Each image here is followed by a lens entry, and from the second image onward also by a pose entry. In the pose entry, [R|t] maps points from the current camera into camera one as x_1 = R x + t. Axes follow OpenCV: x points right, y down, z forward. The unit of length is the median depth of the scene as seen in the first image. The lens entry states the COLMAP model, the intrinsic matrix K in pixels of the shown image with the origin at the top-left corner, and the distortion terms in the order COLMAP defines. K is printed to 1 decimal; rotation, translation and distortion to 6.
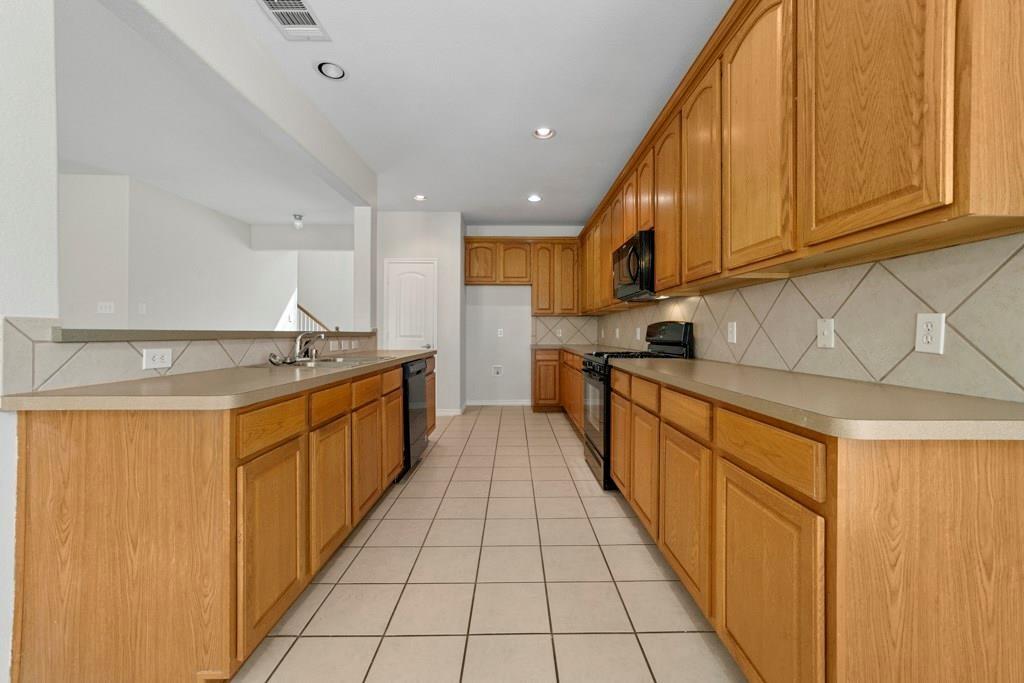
lens RADIAL K [[395.2, 0, 516.6], [0, 395.2, 333.2], [0, 0, 1]] dist [-0.000996, 0.002439]
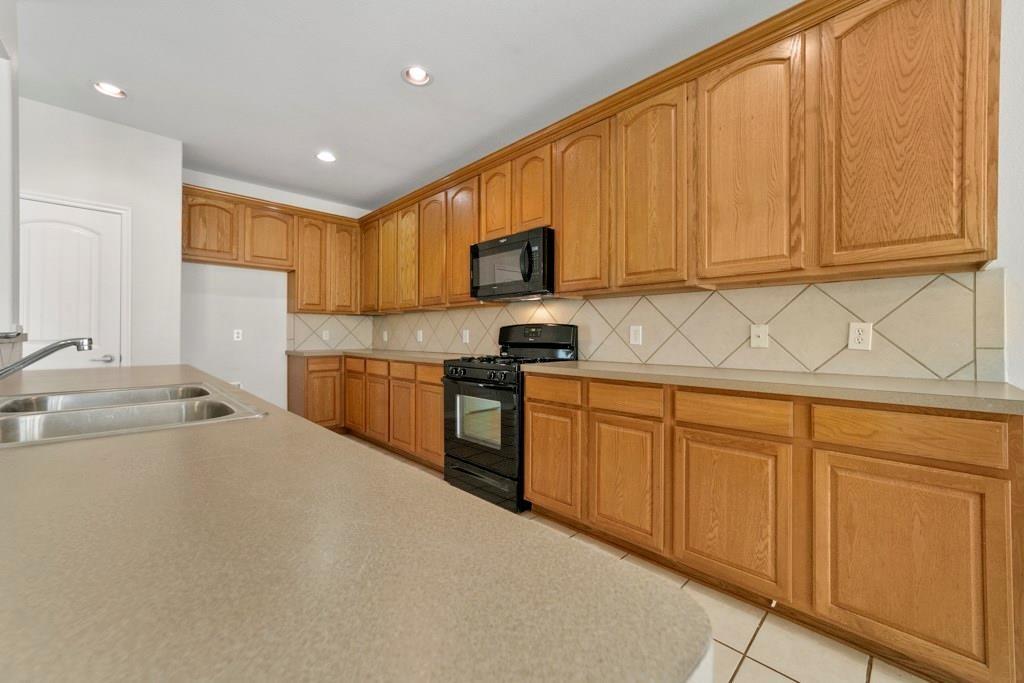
lens RADIAL K [[395.2, 0, 512.9], [0, 395.2, 335.2], [0, 0, 1]] dist [-0.000996, 0.002439]
pose [[0.716972, -0.003602, 0.697092, -0.561169], [0.002245, 0.999993, 0.002858, -0.005995], [-0.697098, -0.000484, 0.716976, 0.526024]]
